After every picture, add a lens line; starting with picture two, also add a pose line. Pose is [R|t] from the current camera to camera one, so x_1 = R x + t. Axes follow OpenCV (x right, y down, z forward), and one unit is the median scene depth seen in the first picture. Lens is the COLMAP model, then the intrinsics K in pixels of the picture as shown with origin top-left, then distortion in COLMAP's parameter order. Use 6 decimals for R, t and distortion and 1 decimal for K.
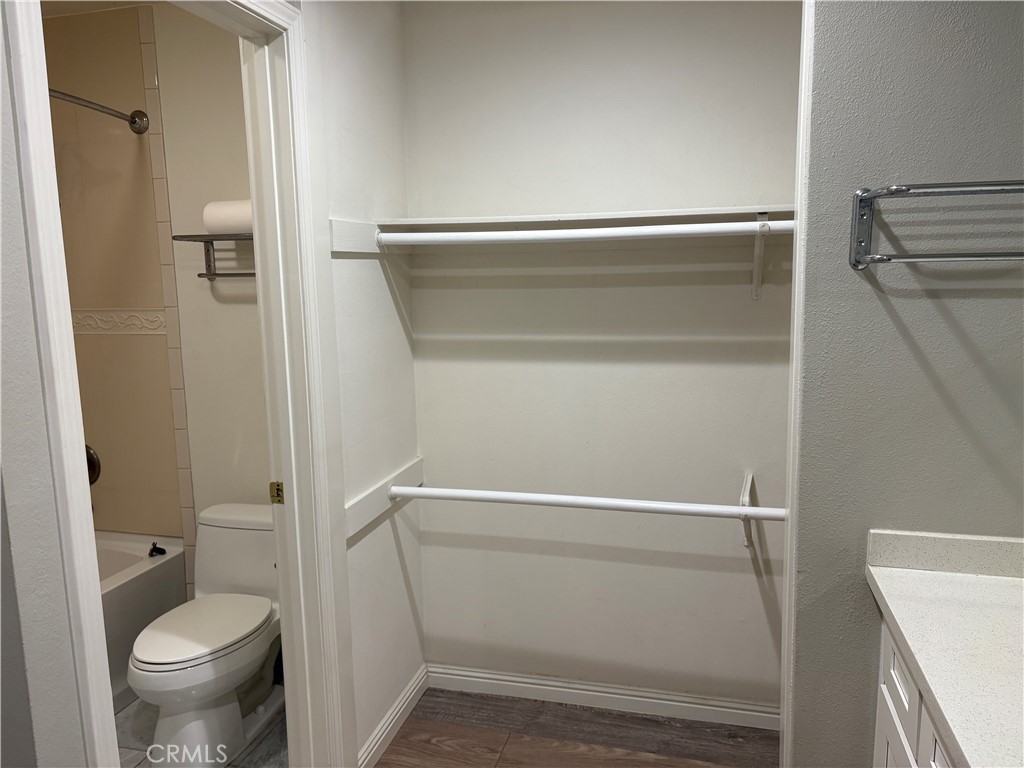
lens RADIAL K [[775.5, 0, 514.5], [0, 775.5, 382.0], [0, 0, 1]] dist [0.046764, -0.053586]
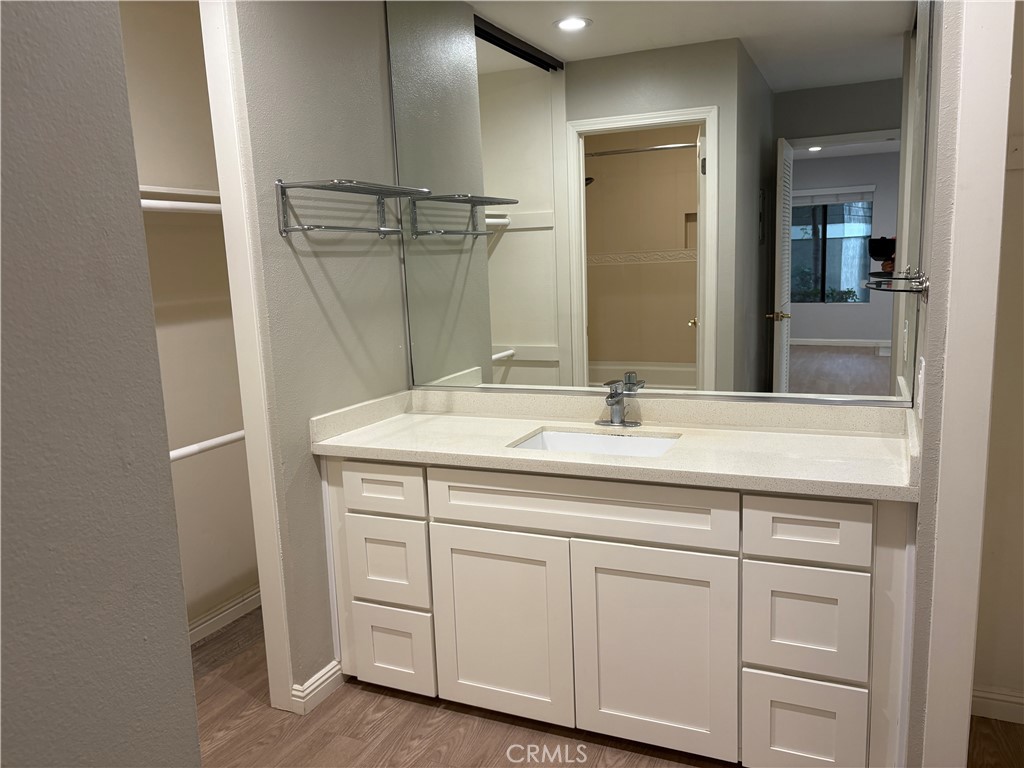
lens RADIAL K [[775.5, 0, 514.1], [0, 775.5, 384.2], [0, 0, 1]] dist [0.046764, -0.053586]
pose [[0.183335, -0.145294, 0.972254, -0.829841], [0.182275, 0.976892, 0.111616, 0.033313], [-0.966004, 0.156754, 0.205582, 0.320466]]
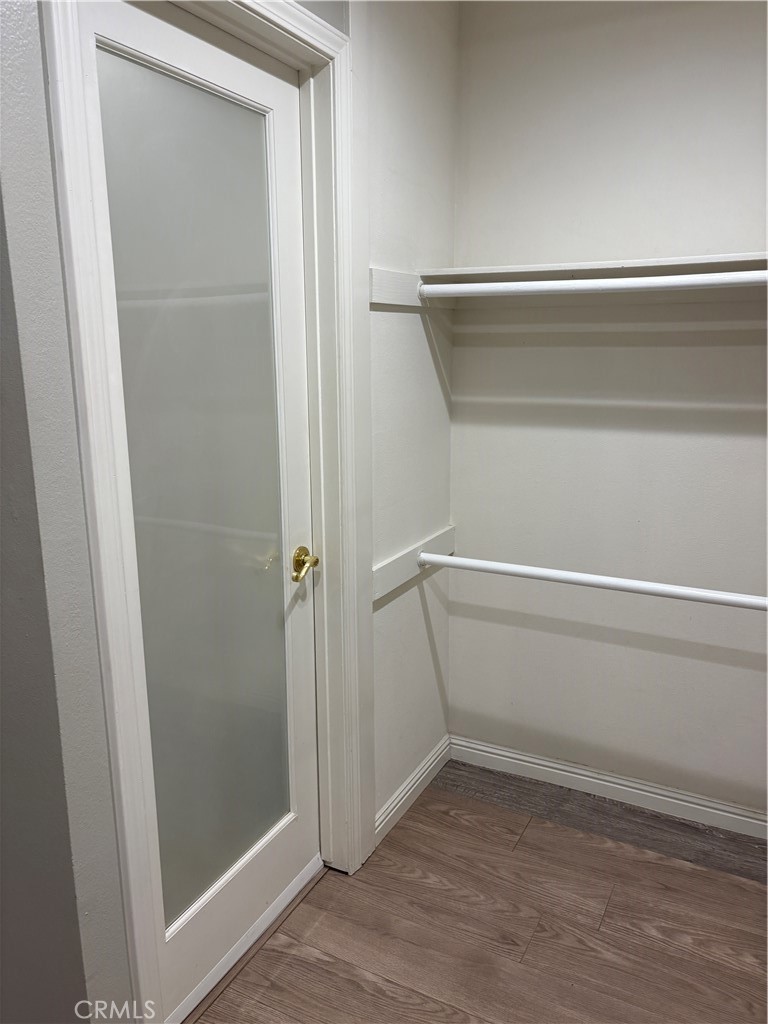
lens RADIAL K [[775.5, 0, 380.9], [0, 775.5, 518.1], [0, 0, 1]] dist [0.046764, -0.053586]
pose [[0.973345, 0.061033, -0.221074, 0.003784], [-0.043280, 0.995502, 0.084280, 0.013449], [0.225223, -0.072465, 0.971609, 0.060486]]
